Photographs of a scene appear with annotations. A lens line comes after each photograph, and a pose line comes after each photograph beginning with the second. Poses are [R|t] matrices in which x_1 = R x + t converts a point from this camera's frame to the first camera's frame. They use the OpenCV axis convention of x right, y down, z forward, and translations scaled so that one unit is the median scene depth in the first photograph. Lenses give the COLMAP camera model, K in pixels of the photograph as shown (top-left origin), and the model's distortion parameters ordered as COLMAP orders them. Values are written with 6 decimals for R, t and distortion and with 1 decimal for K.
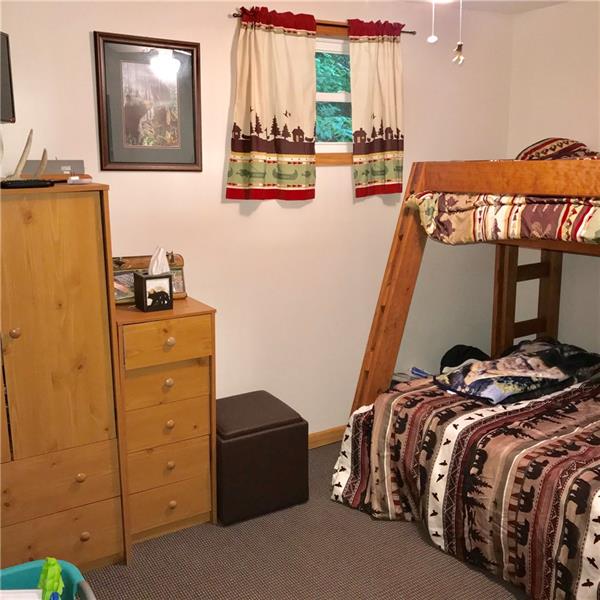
lens RADIAL K [[670.1, 0, 300.0], [0, 670.1, 300.0], [0, 0, 1]] dist [0.121584, -0.198881]
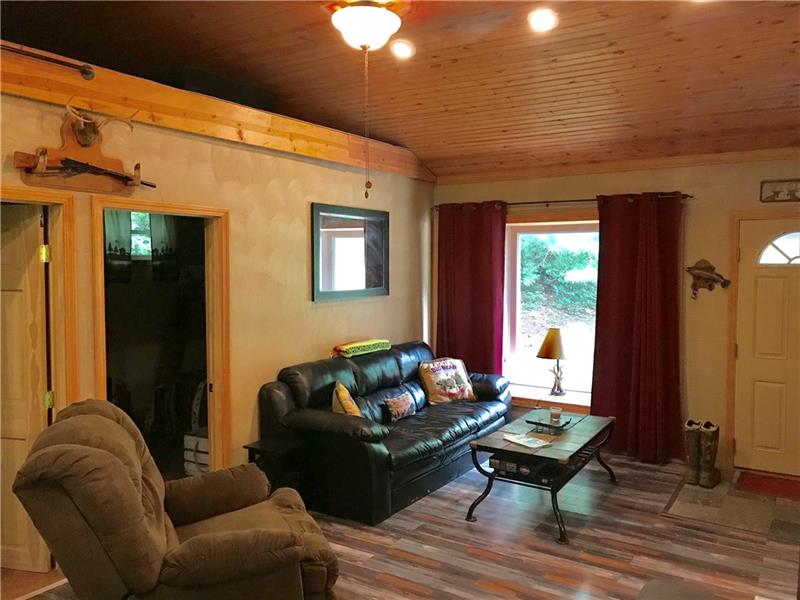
lens RADIAL K [[649.8, 0, 402.8], [0, 649.8, 288.7], [0, 0, 1]] dist [0.021080, -0.006536]
pose [[0.902132, -0.007941, 0.431387, -0.090475], [0.071194, 0.988865, -0.130679, 0.182599], [-0.425546, 0.148602, 0.892652, -1.095727]]
